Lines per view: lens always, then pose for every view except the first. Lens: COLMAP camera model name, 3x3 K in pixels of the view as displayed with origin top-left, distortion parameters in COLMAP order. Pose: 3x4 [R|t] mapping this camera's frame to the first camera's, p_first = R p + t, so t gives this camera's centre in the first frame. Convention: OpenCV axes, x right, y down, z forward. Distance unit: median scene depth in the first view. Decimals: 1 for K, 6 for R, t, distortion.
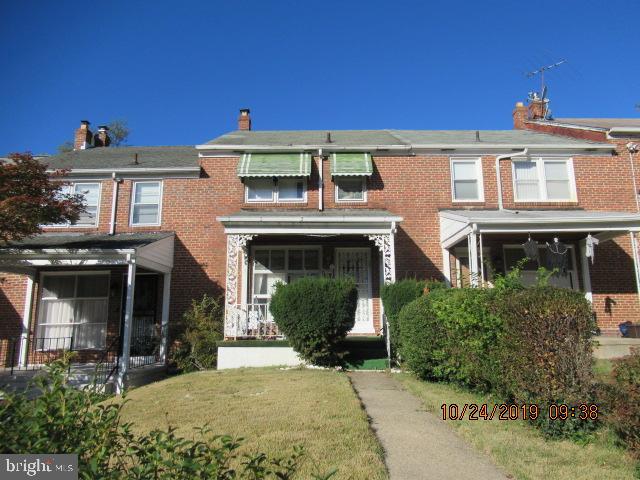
lens RADIAL K [[454.8, 0, 320.0], [0, 454.8, 240.0], [0, 0, 1]] dist [-0.035252, 0.002106]
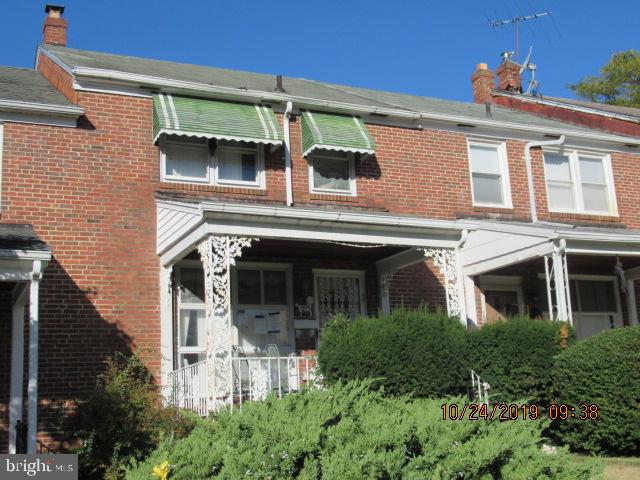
lens RADIAL K [[804.5, 0, 320.0], [0, 804.5, 240.0], [0, 0, 1]] dist [0.008890, 0.001347]
pose [[0.917833, 0.052191, 0.393522, -0.365311], [-0.037327, 0.998274, -0.045337, 0.026422], [-0.395209, 0.026922, 0.918197, 0.022951]]
